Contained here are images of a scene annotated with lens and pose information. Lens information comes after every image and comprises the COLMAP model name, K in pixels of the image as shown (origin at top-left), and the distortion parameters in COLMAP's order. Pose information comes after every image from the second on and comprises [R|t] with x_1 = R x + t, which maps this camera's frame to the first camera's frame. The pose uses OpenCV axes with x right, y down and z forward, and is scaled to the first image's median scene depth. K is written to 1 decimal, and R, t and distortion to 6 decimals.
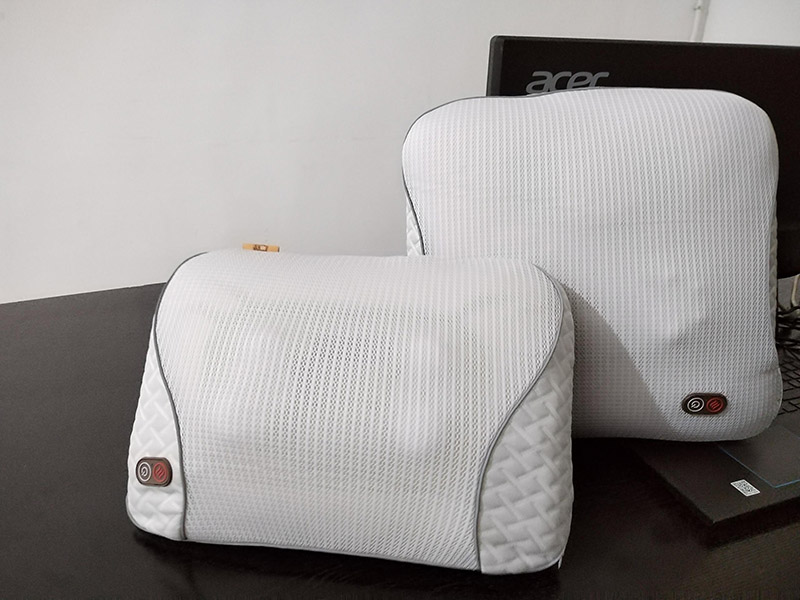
lens RADIAL K [[615.6, 0, 400.0], [0, 615.6, 300.0], [0, 0, 1]] dist [0.044147, 0.001099]
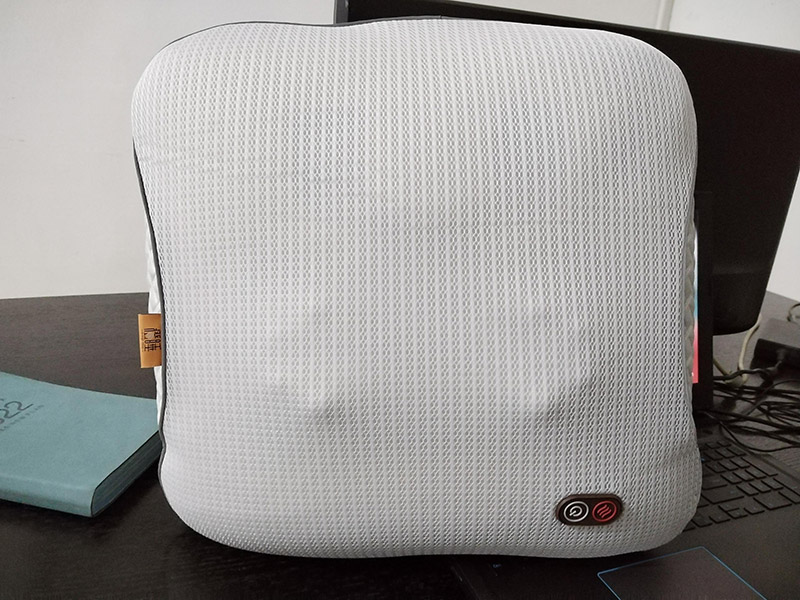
lens RADIAL K [[614.3, 0, 400.0], [0, 614.3, 300.0], [0, 0, 1]] dist [0.002310, -0.001502]
pose [[0.995399, 0.017194, 0.094259, 0.234337], [-0.015077, 0.999619, -0.023127, -0.030839], [-0.094621, 0.021600, 0.995279, 0.389907]]
